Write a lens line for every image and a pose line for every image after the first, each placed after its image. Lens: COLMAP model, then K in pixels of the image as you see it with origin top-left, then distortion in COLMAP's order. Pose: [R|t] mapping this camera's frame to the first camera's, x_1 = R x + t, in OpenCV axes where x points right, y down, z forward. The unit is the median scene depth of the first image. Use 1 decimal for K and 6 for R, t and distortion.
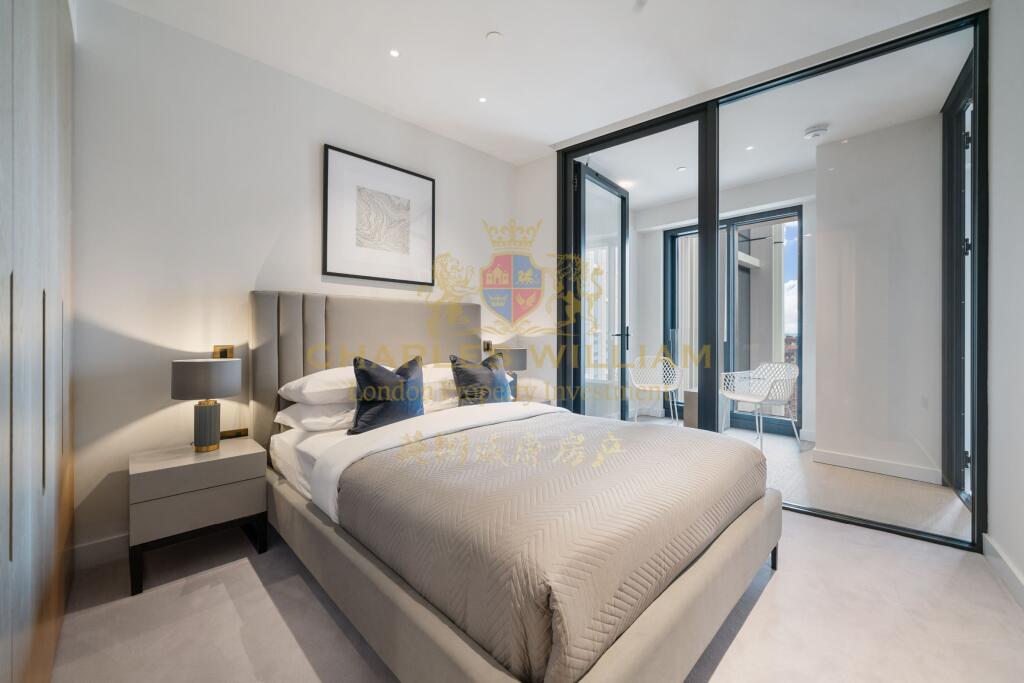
lens RADIAL K [[402.3, 0, 514.0], [0, 402.3, 336.0], [0, 0, 1]] dist [-0.000945, -0.000063]
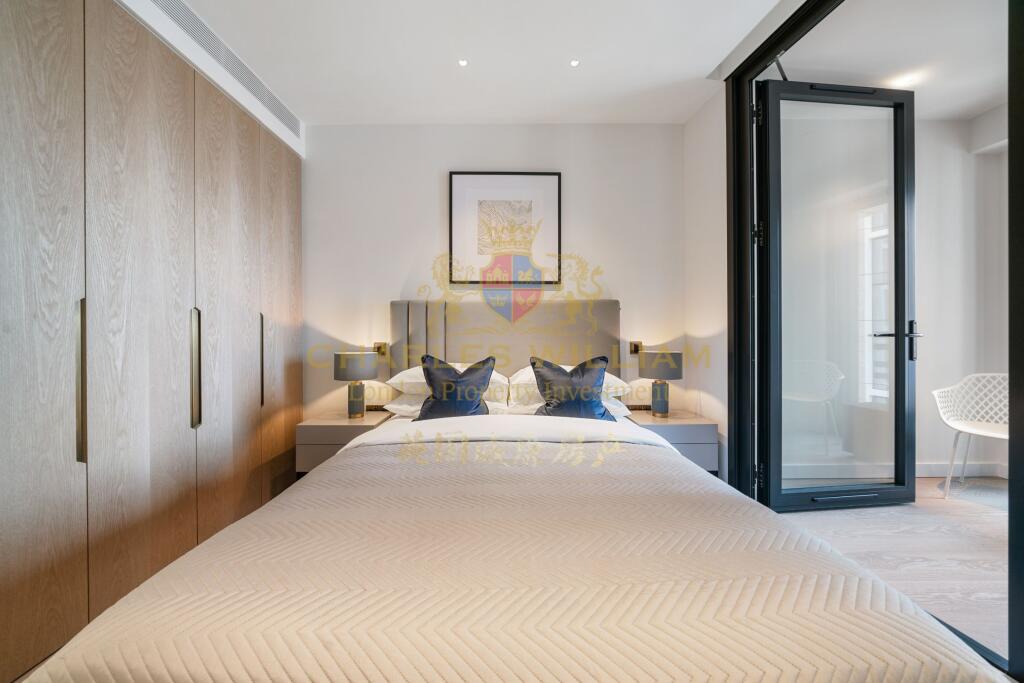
lens RADIAL K [[354.7, 0, 507.3], [0, 354.7, 338.1], [0, 0, 1]] dist [-0.007351, -0.000041]
pose [[0.718764, 0.006591, -0.695223, 0.365511], [-0.001964, 0.999970, 0.007450, -0.001501], [0.695252, -0.003989, 0.718755, 0.371591]]
